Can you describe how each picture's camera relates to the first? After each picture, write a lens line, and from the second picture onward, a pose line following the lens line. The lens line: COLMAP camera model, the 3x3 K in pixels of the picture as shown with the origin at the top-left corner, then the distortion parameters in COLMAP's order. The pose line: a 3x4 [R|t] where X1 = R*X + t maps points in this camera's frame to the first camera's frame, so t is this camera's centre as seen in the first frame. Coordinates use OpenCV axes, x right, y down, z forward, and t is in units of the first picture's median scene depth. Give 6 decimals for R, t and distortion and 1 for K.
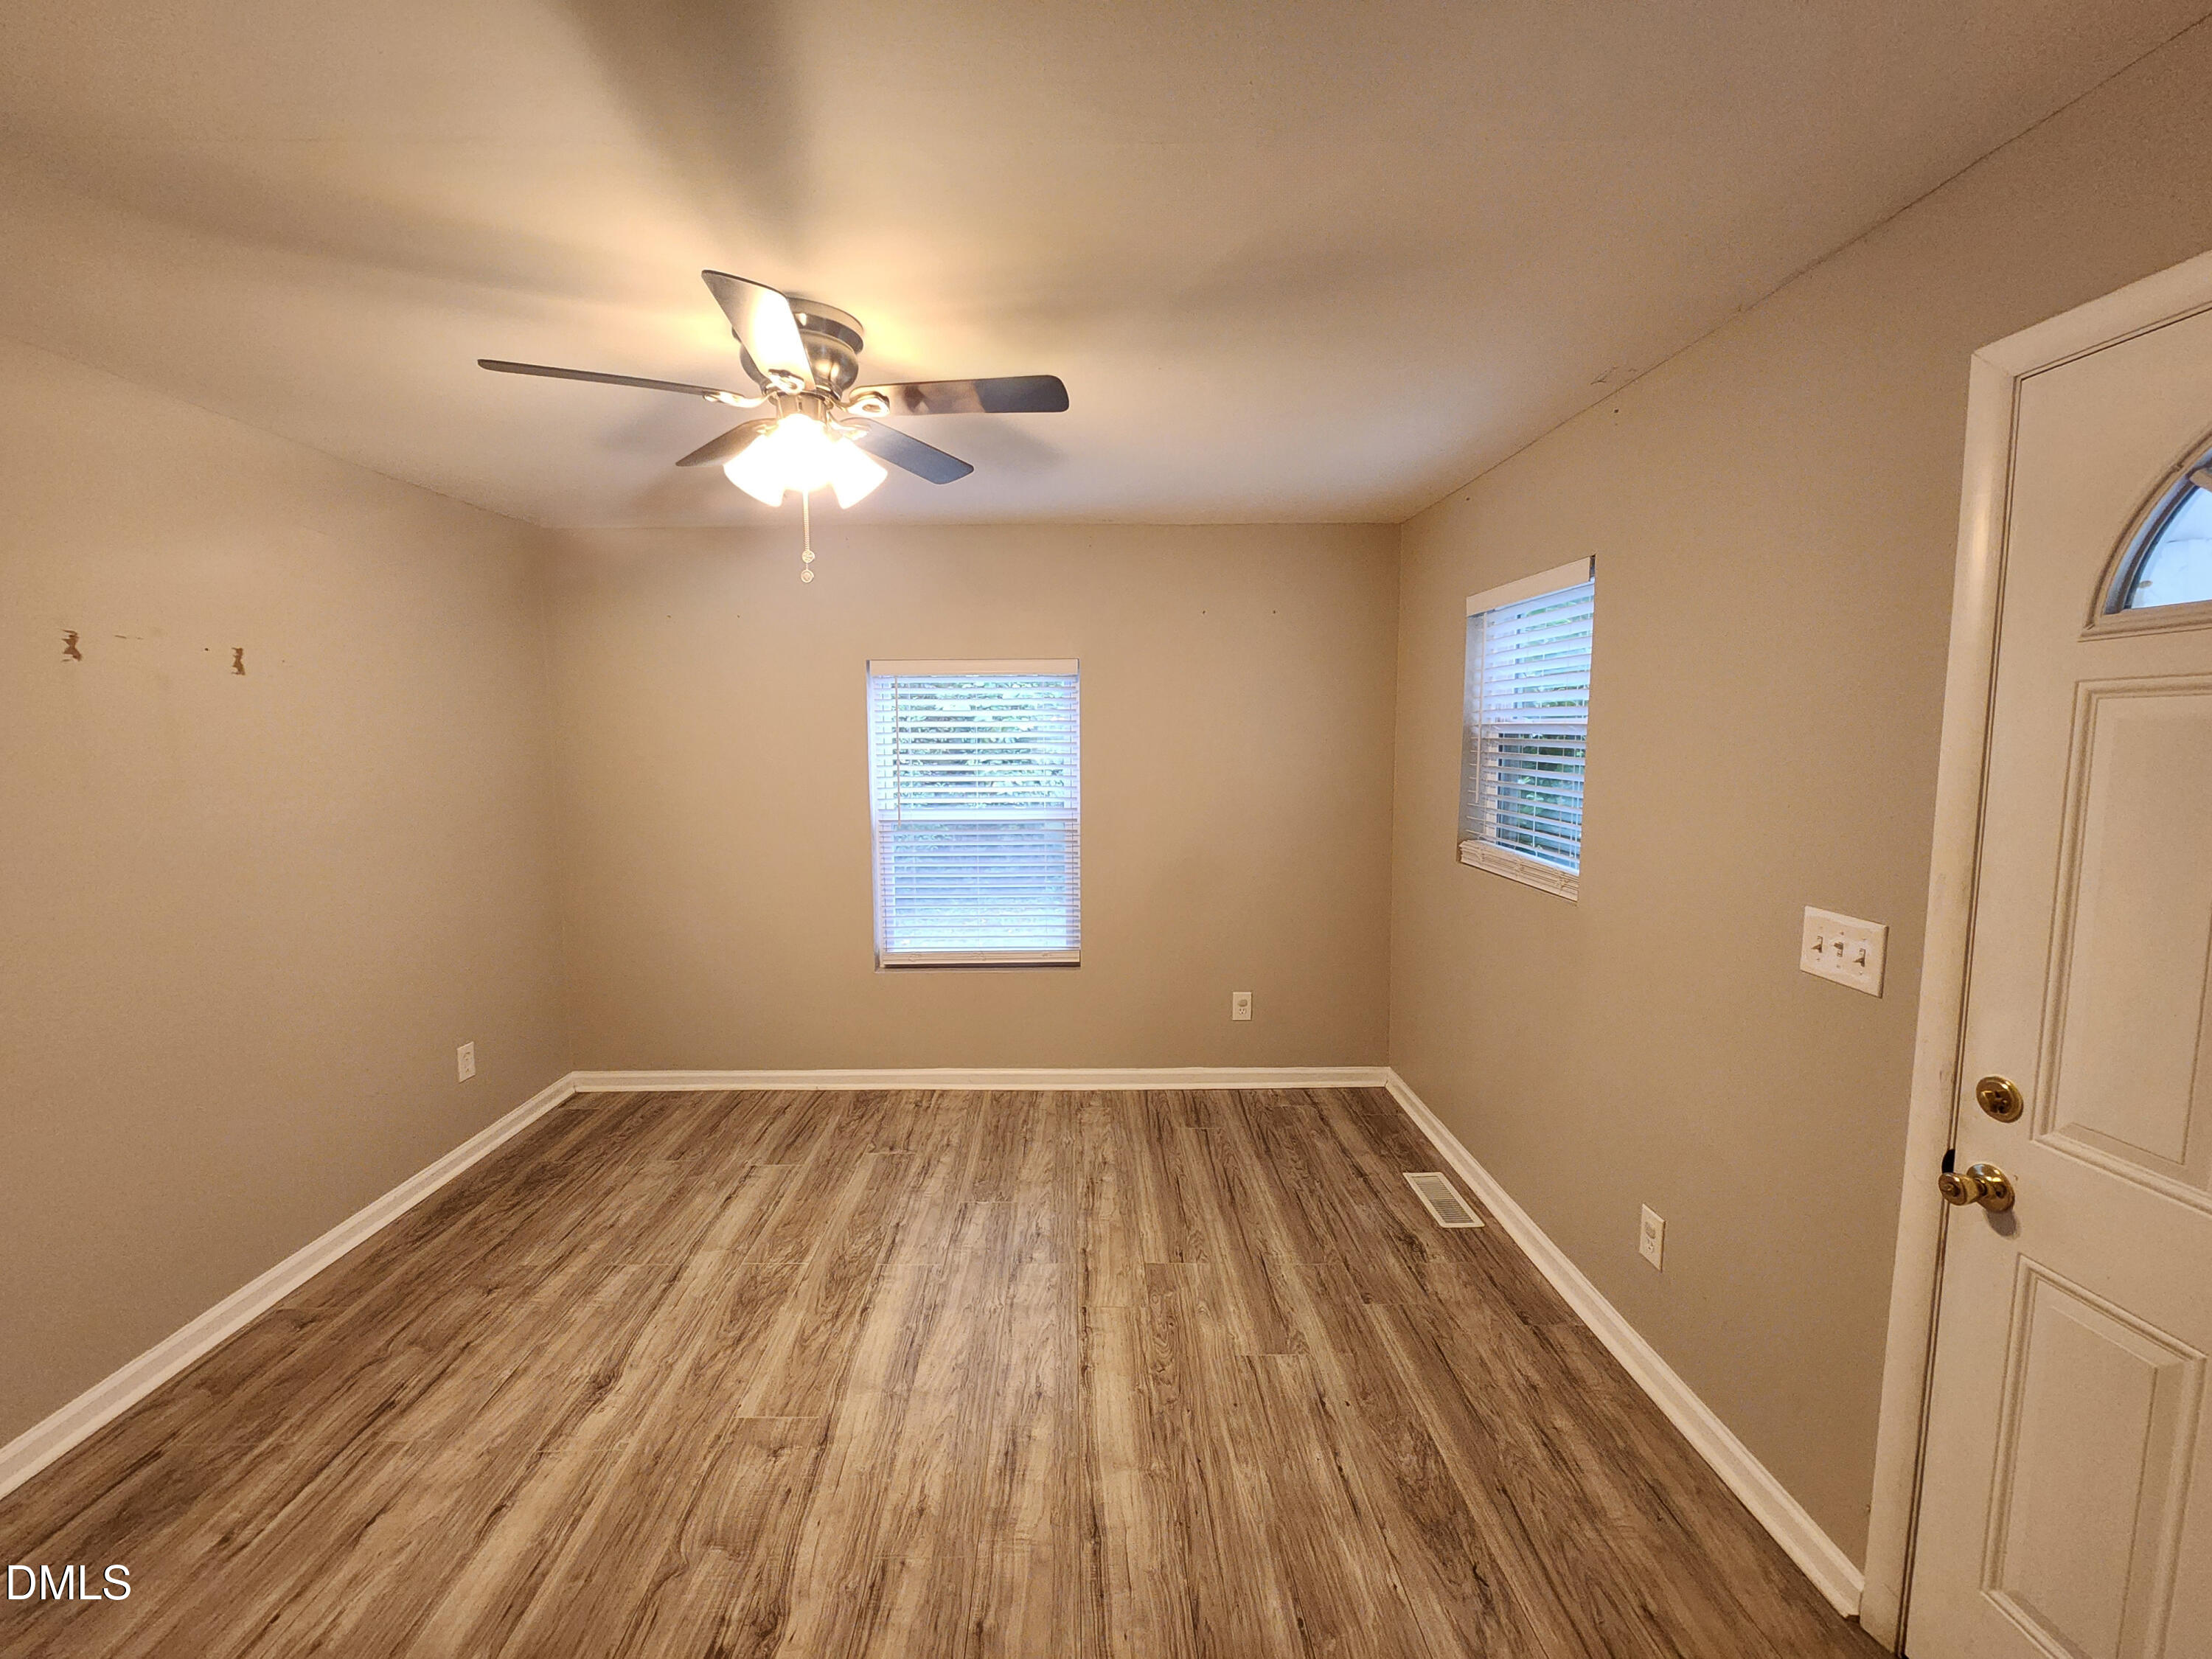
lens RADIAL K [[899.2, 0, 1071.7], [0, 899.2, 825.5], [0, 0, 1]] dist [0.004504, -0.000146]
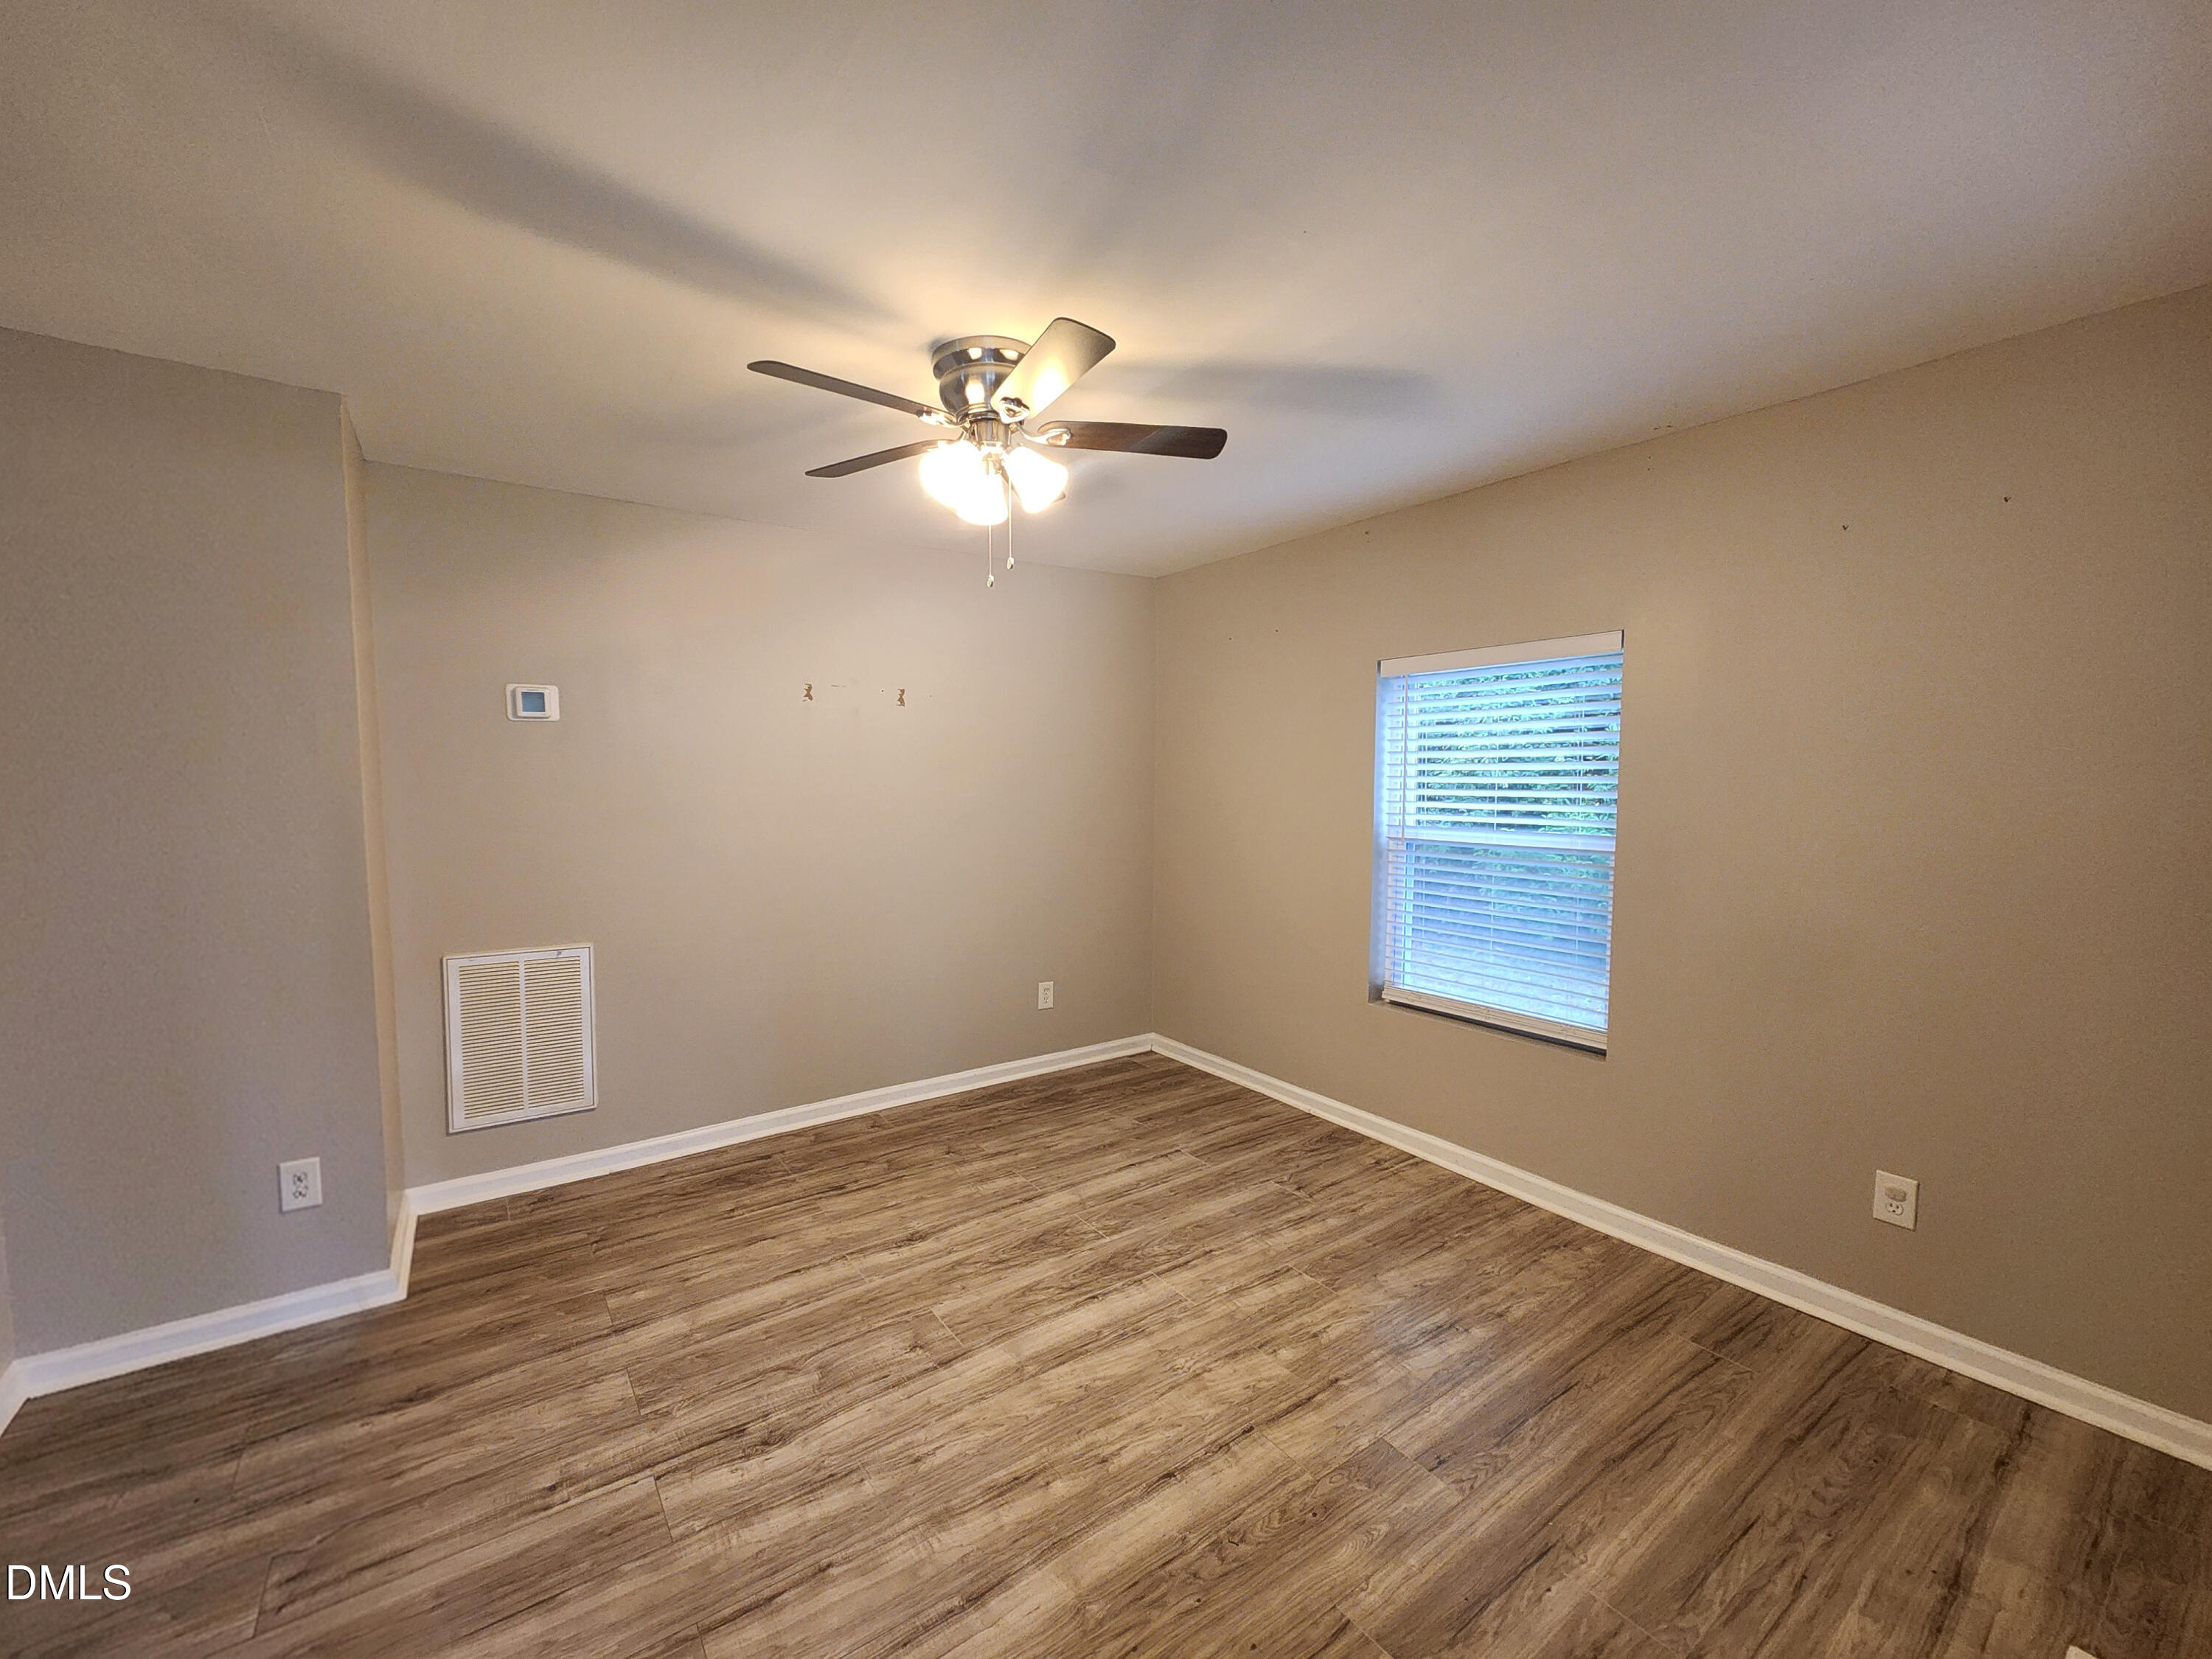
lens RADIAL K [[899.2, 0, 1109.7], [0, 899.2, 829.5], [0, 0, 1]] dist [0.004504, -0.000146]
pose [[0.574217, 0.052135, -0.817042, 0.533906], [-0.084534, 0.996412, 0.004170, 0.009911], [0.814327, 0.066673, 0.576564, 0.370417]]
